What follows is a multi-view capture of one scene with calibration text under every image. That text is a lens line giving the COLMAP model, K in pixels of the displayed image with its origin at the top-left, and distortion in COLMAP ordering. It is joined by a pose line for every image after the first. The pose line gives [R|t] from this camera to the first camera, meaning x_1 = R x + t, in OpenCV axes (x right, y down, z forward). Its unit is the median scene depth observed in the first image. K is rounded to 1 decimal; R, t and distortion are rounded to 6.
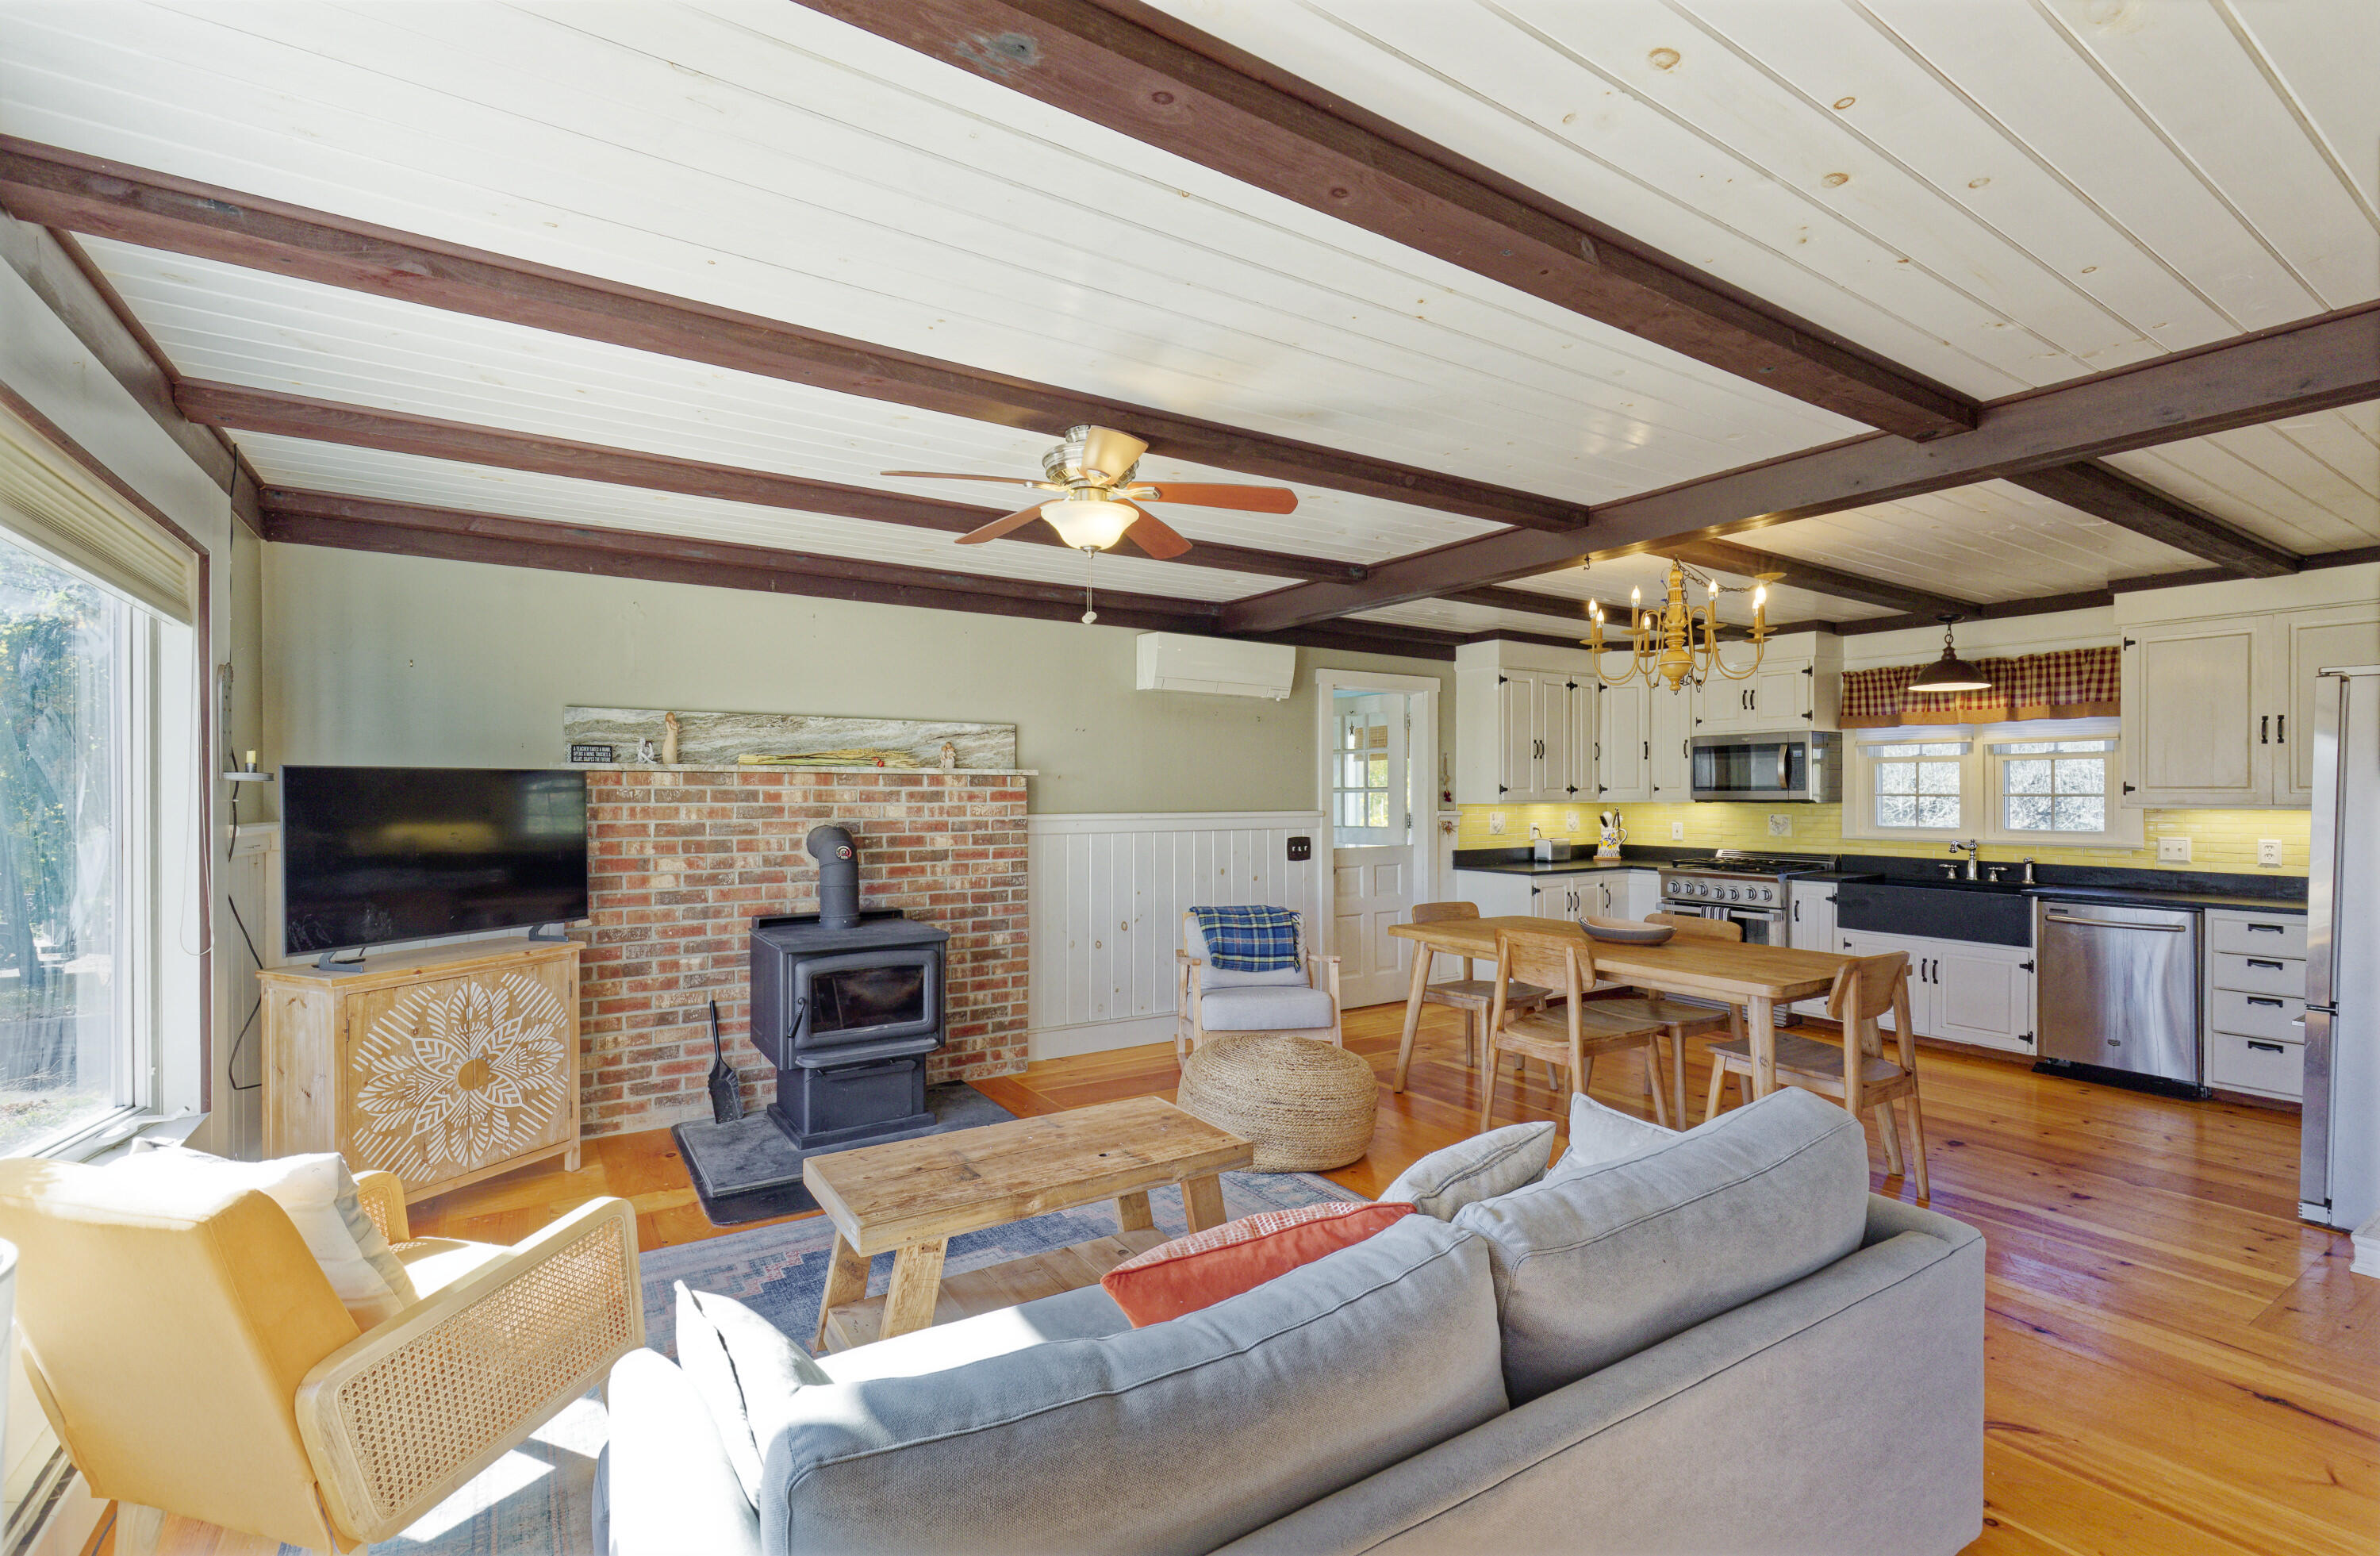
lens RADIAL K [[1057.7, 0, 1191.7], [0, 1057.7, 788.8], [0, 0, 1]] dist [0.001341, 0.000020]
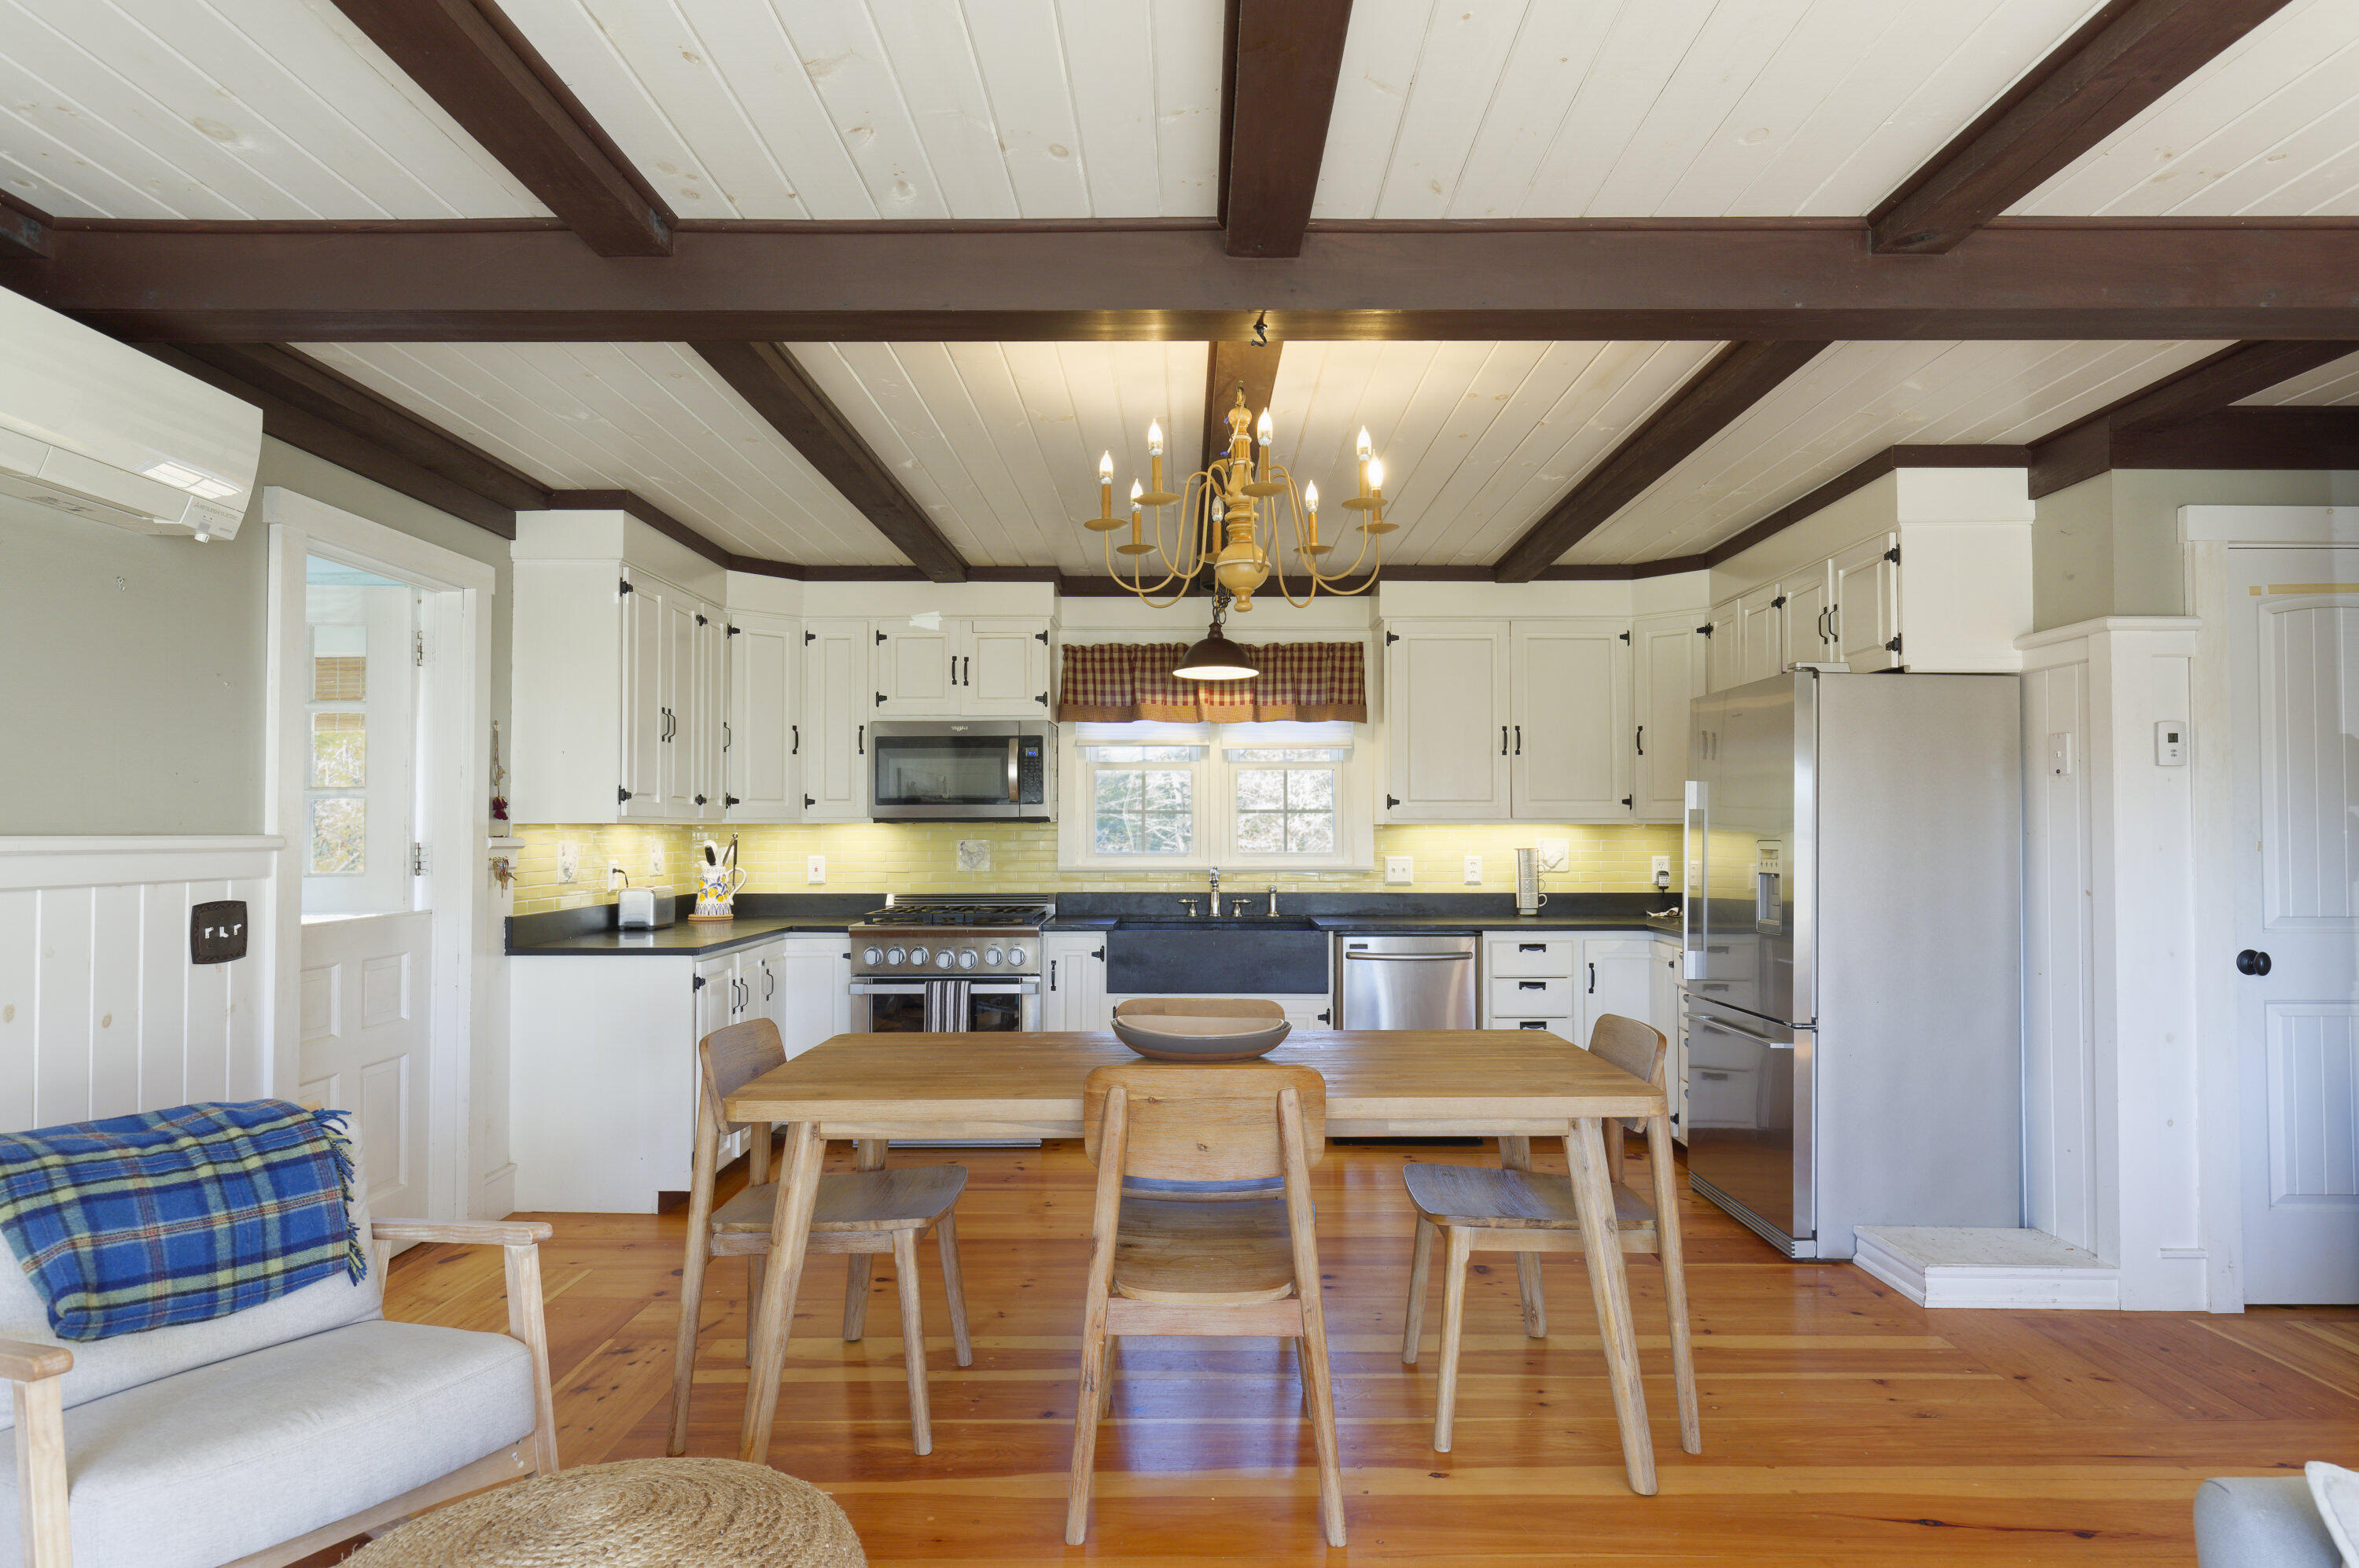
lens RADIAL K [[1340.5, 0, 1184.0], [0, 1340.5, 792.7], [0, 0, 1]] dist [0.001232, -0.000631]
pose [[0.547535, 0.023274, 0.836459, -0.123242], [-0.000907, 0.999629, -0.027221, 0.018870], [-0.836782, 0.014146, 0.547353, 0.441822]]
